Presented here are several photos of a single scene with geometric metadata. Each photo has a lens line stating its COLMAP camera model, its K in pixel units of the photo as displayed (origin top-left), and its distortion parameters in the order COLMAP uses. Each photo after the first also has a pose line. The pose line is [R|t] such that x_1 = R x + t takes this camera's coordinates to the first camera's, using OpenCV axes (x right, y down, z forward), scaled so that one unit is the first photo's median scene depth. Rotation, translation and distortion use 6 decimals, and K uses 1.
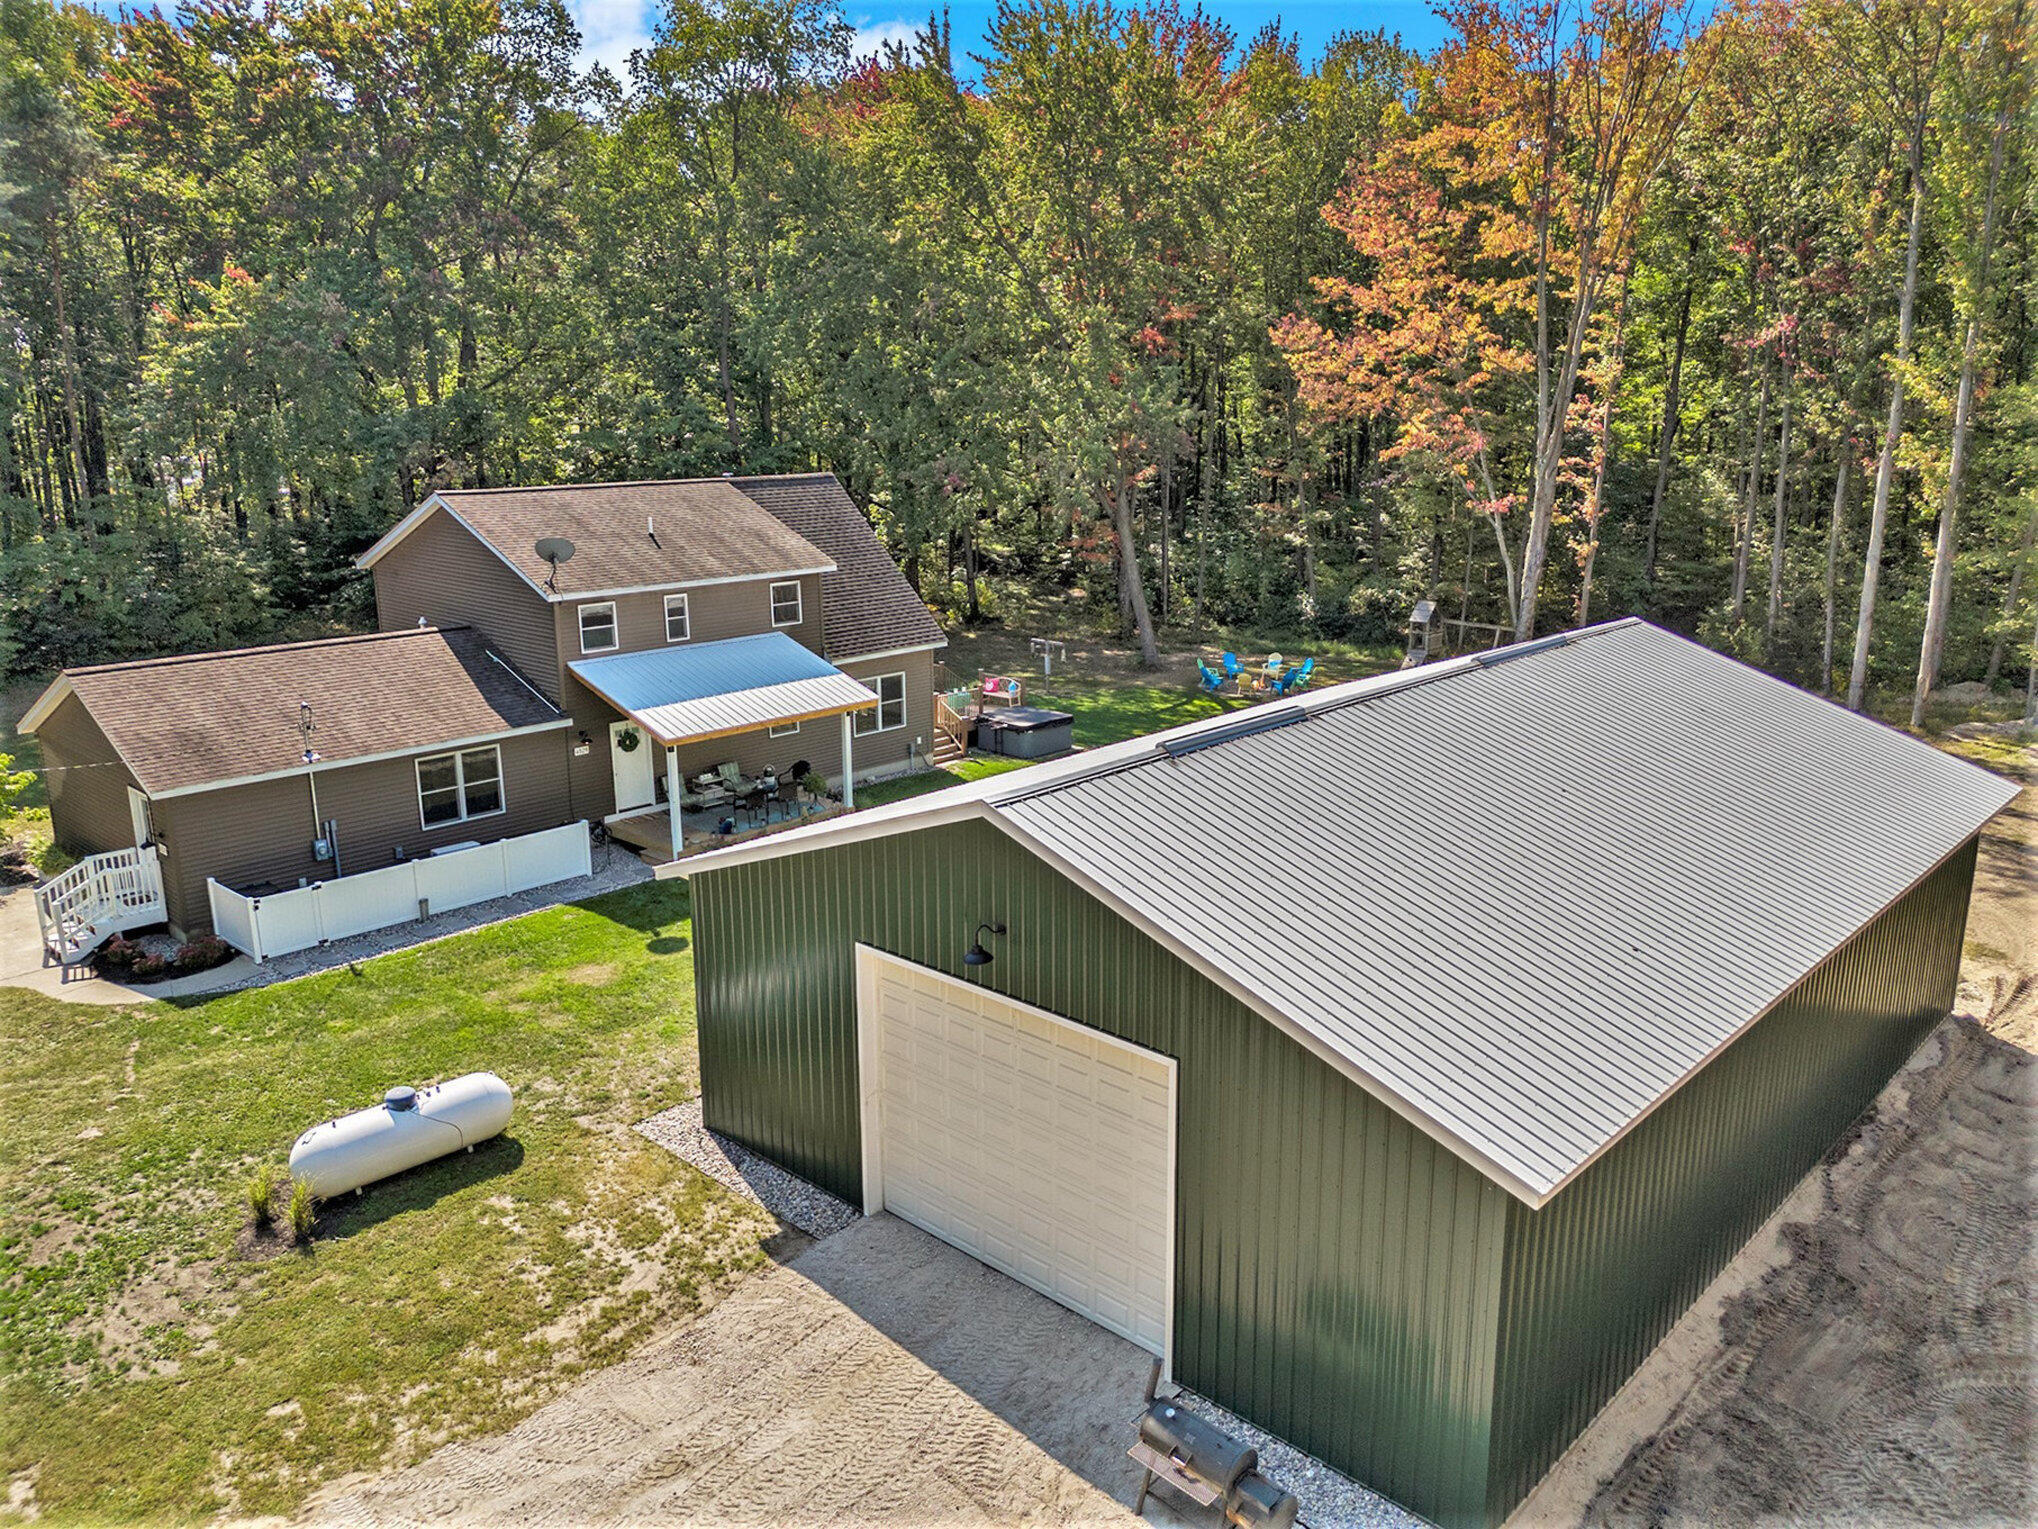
lens RADIAL K [[1493.5, 0, 1029.7], [0, 1493.5, 776.1], [0, 0, 1]] dist [0.073230, -0.079146]
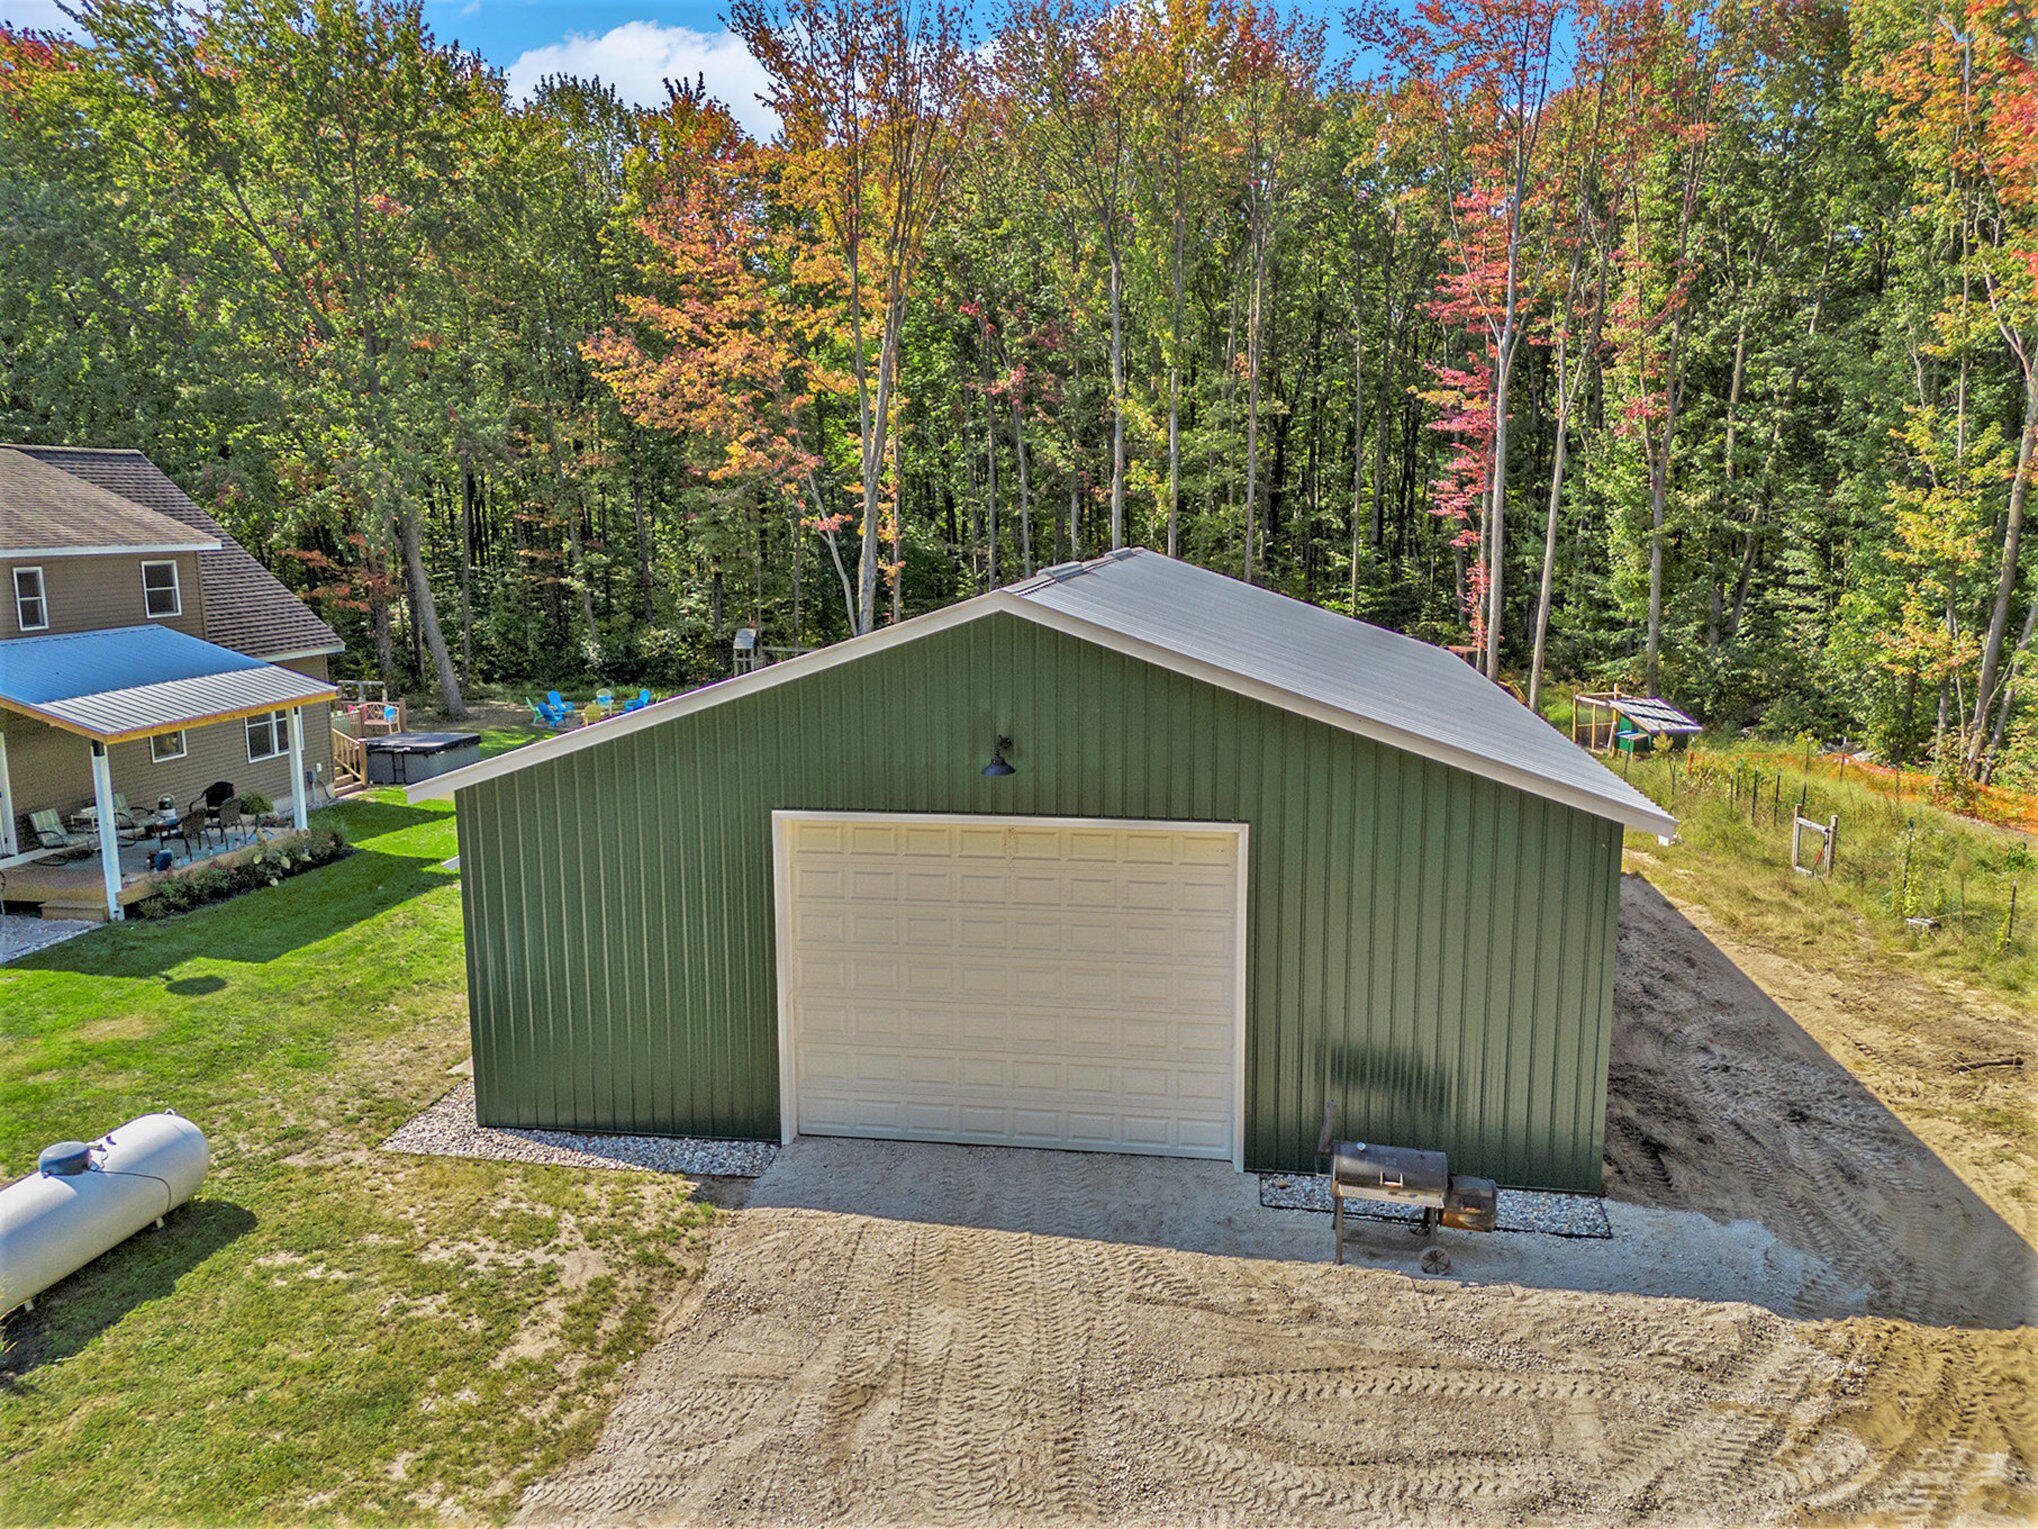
lens RADIAL K [[1493.5, 0, 1029.7], [0, 1493.5, 776.1], [0, 0, 1]] dist [0.073230, -0.079146]
pose [[0.824281, -0.094818, 0.558184, -0.332639], [0.139363, 0.989523, -0.037712, 0.102591], [-0.548761, 0.108875, 0.828859, 0.149385]]
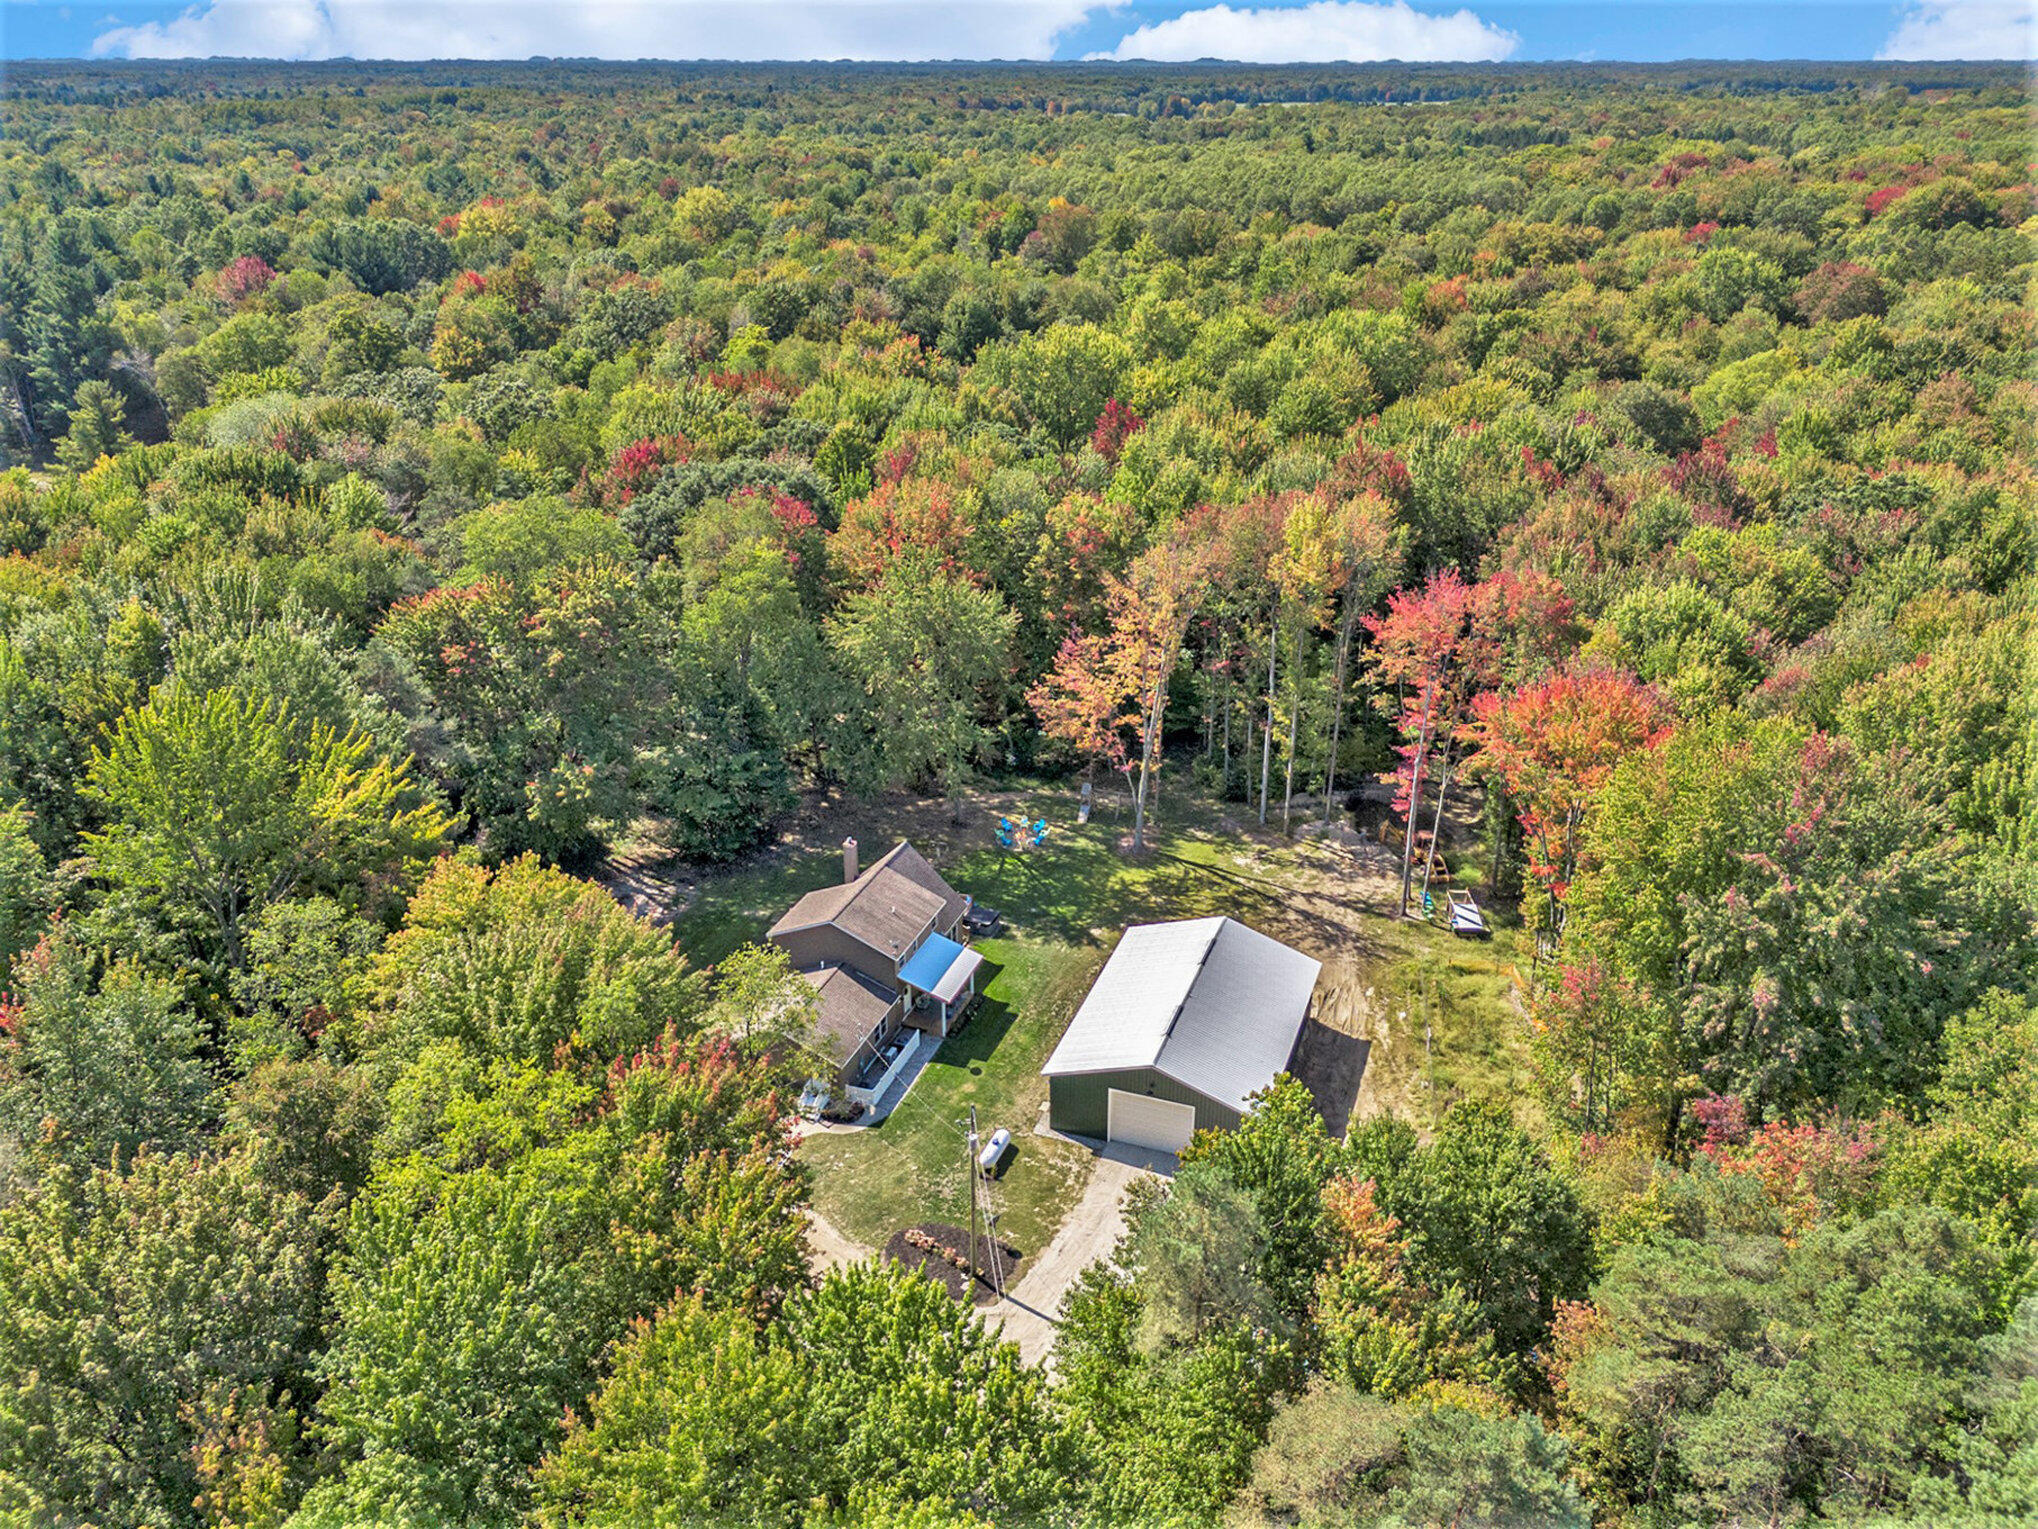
lens RADIAL K [[1493.5, 0, 1029.7], [0, 1493.5, 776.1], [0, 0, 1]] dist [0.073230, -0.079146]
pose [[0.922392, -0.167228, 0.348177, -1.260841], [0.104531, 0.975856, 0.191776, -1.226712], [-0.371841, -0.140497, 0.917603, -2.123415]]
